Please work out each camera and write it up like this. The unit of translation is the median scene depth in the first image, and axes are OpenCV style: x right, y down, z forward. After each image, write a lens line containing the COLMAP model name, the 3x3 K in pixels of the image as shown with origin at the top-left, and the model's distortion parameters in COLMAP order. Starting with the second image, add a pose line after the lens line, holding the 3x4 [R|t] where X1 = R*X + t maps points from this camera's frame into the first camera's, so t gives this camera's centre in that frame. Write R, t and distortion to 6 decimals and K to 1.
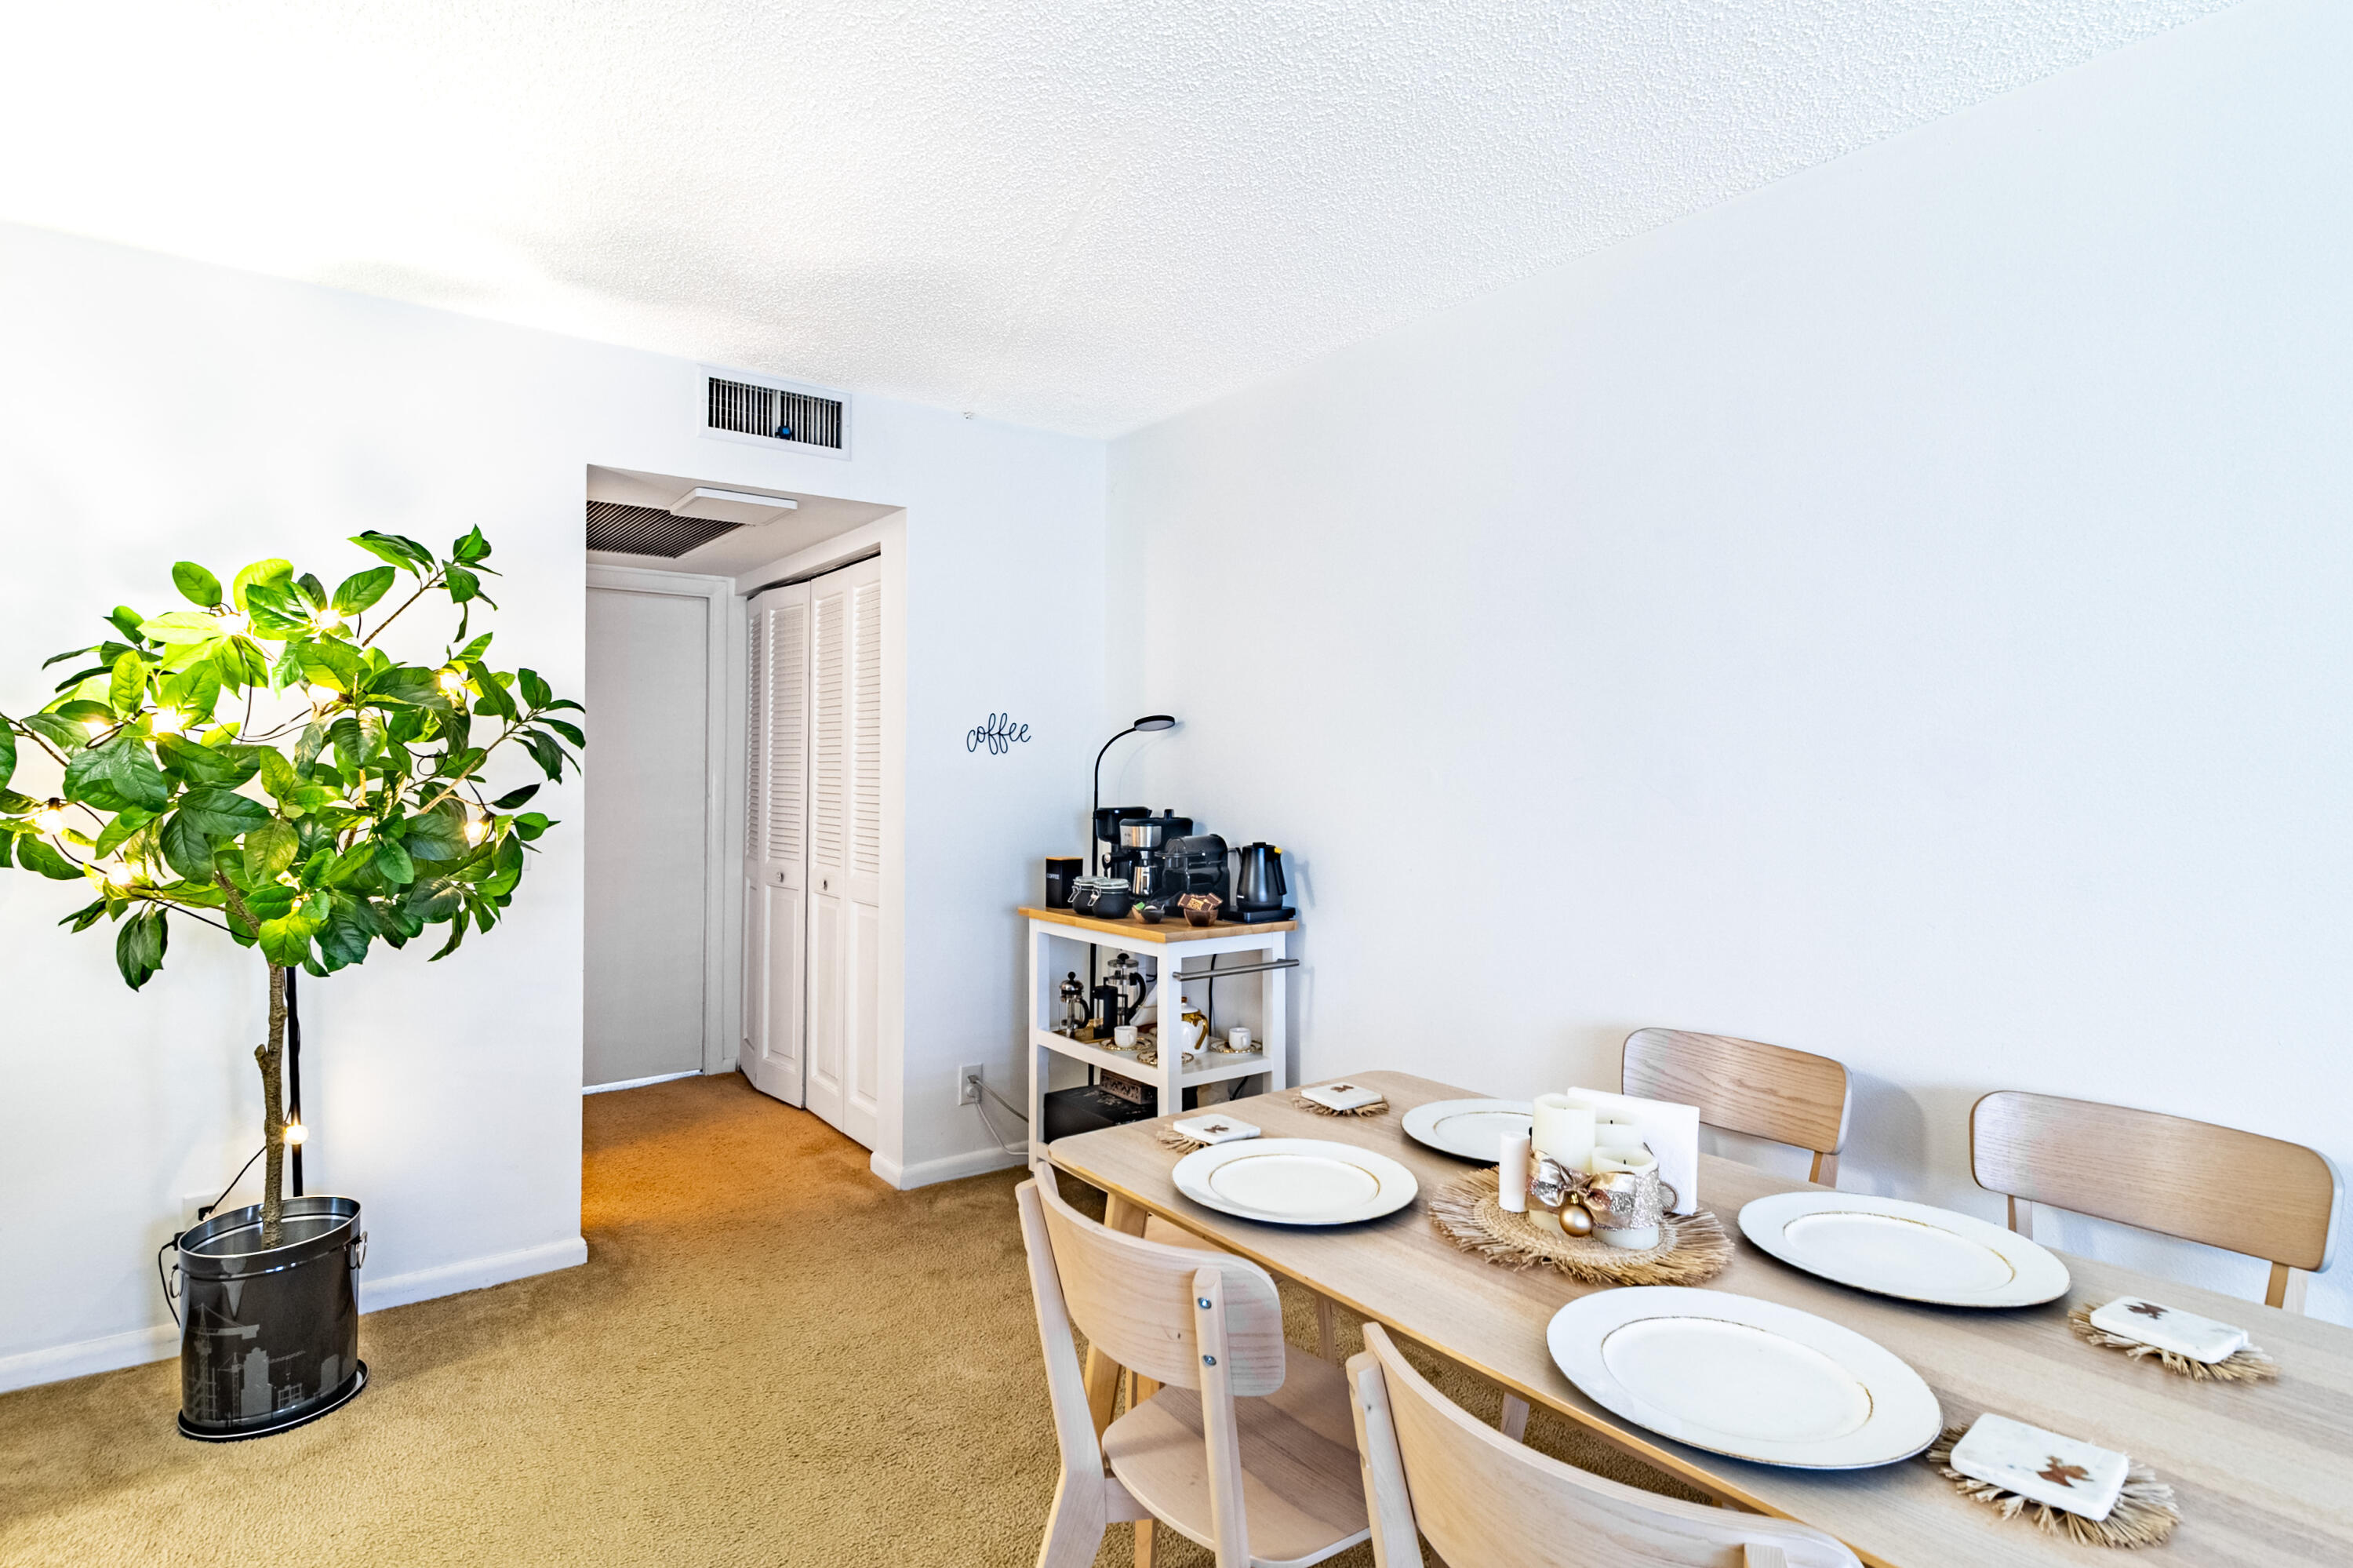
lens RADIAL K [[1137.0, 0, 1171.1], [0, 1137.0, 773.1], [0, 0, 1]] dist [0.000794, 0.000493]
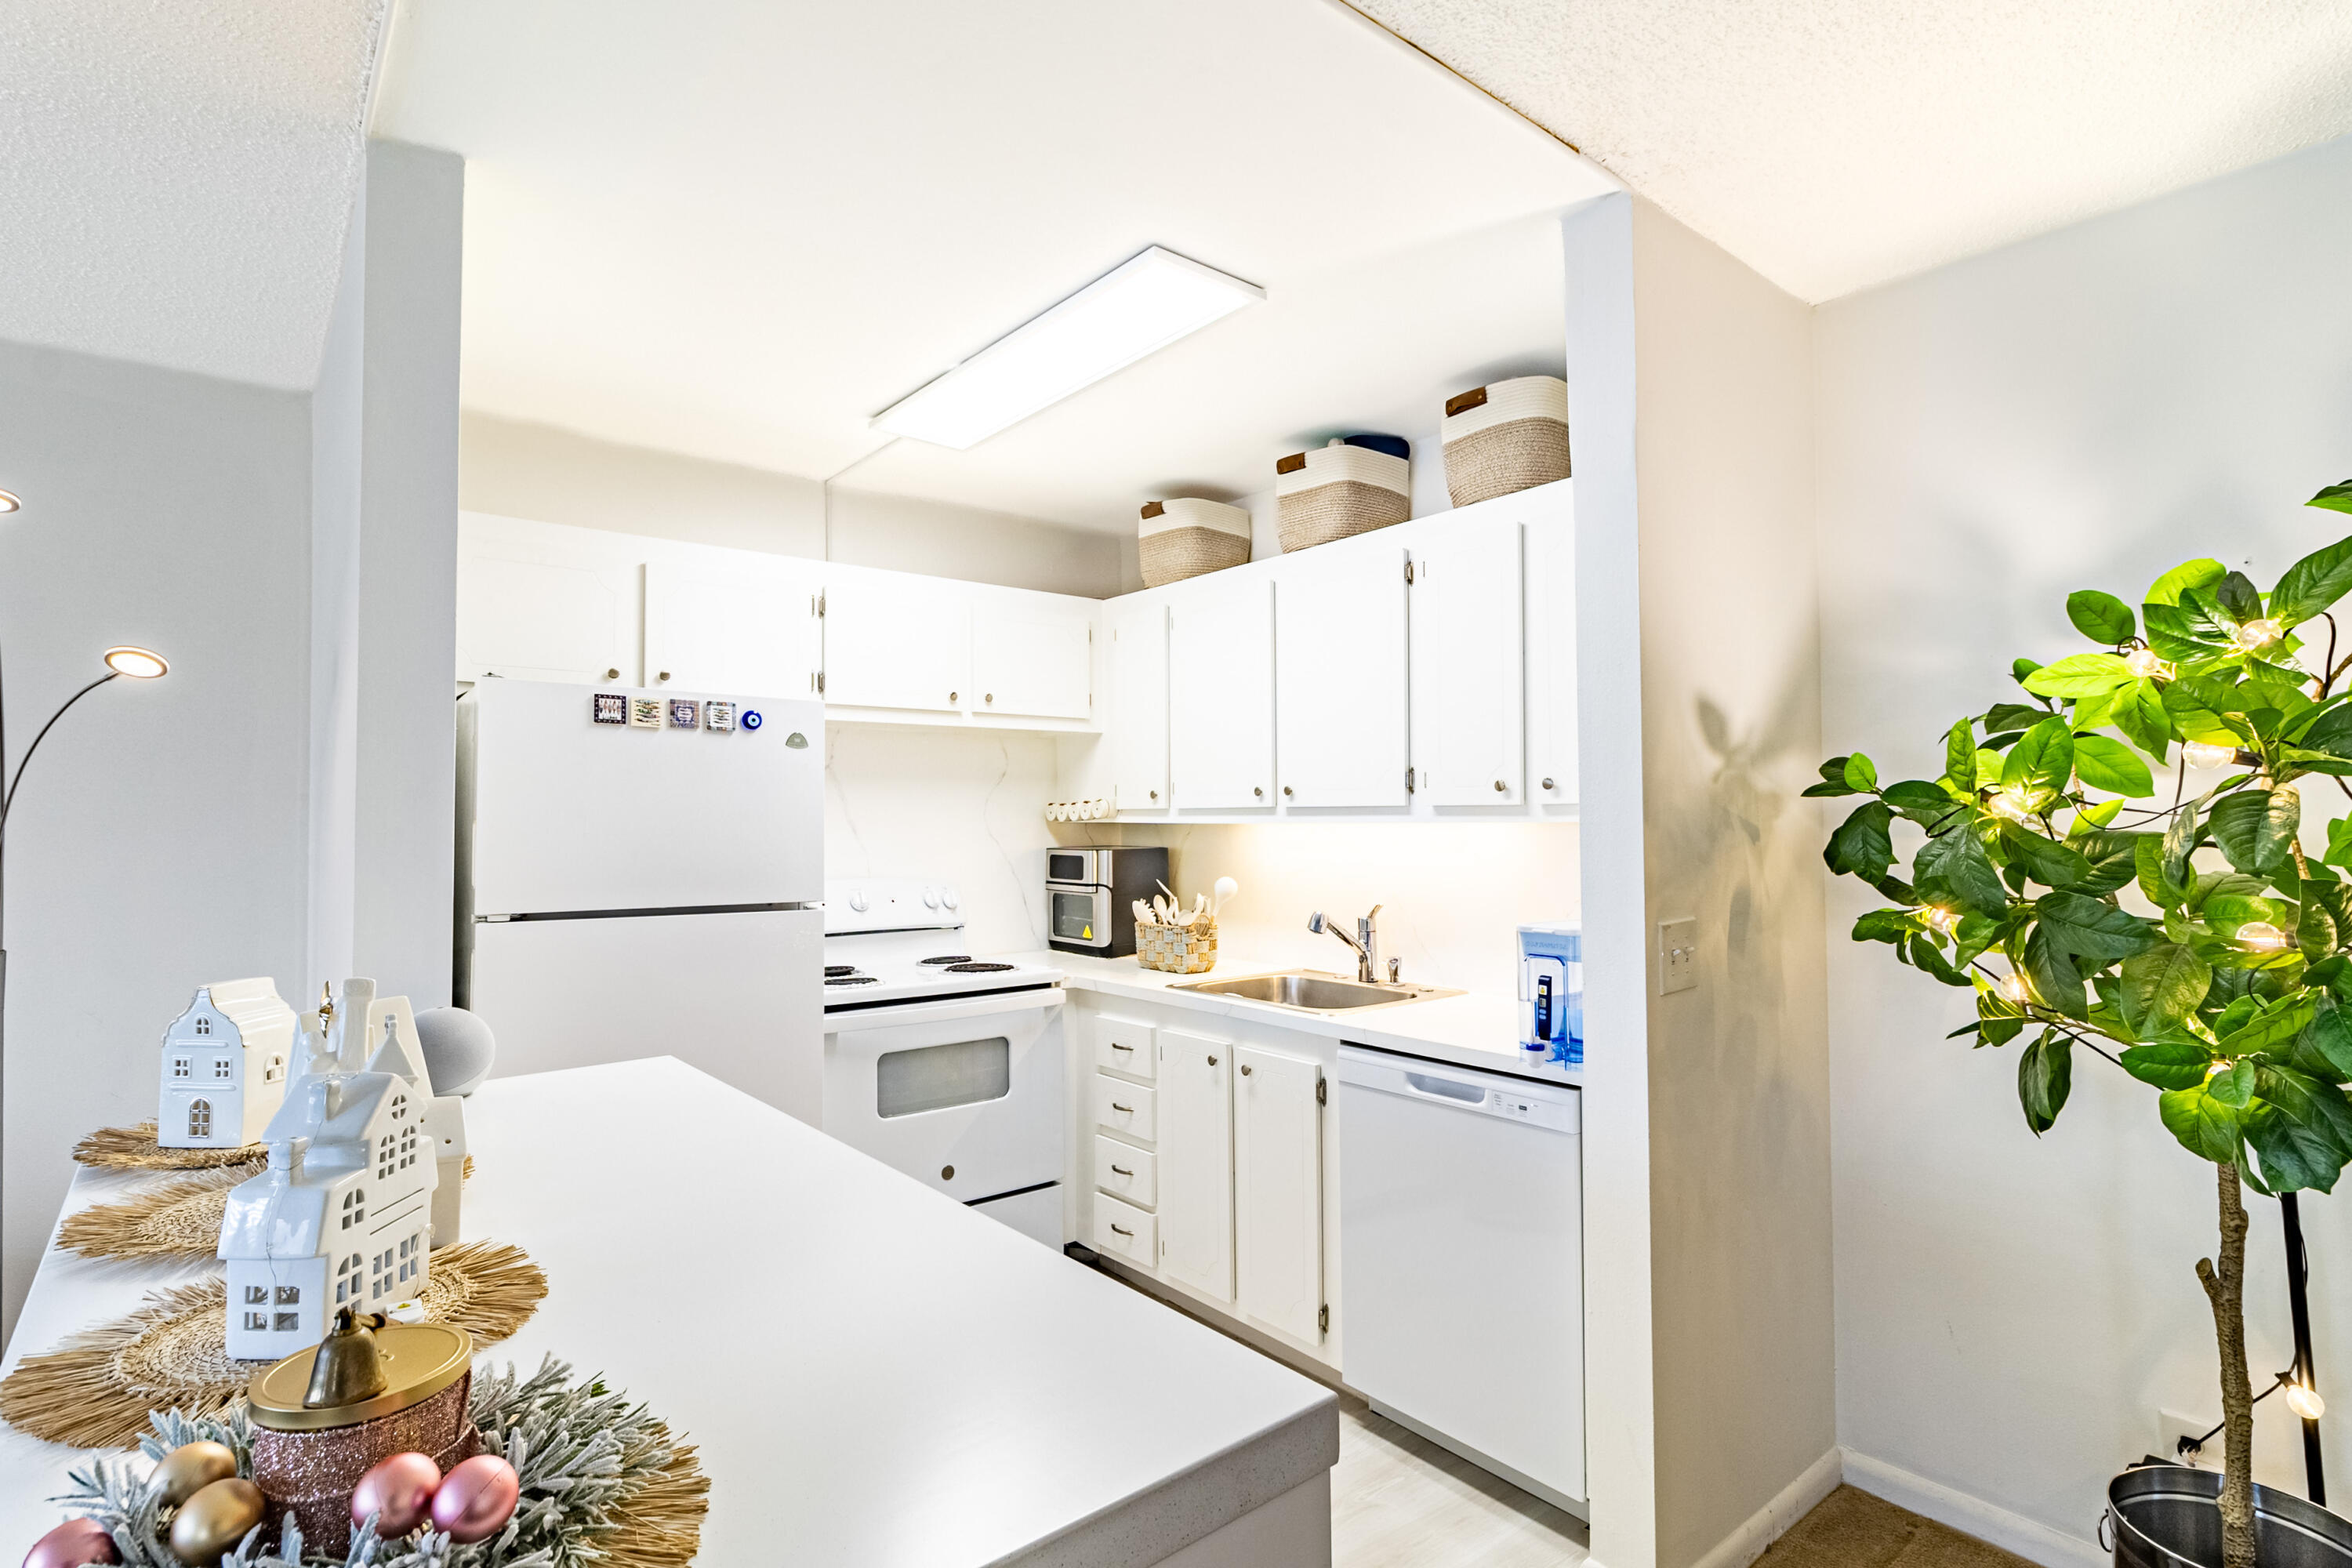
lens RADIAL K [[1136.5, 0, 1170.1], [0, 1136.5, 770.9], [0, 0, 1]] dist [0.000794, 0.000493]
pose [[0.011801, -0.044213, -0.998952, -0.107873], [-0.002449, 0.999018, -0.044245, -0.028650], [0.999927, 0.002968, 0.011682, 0.382885]]
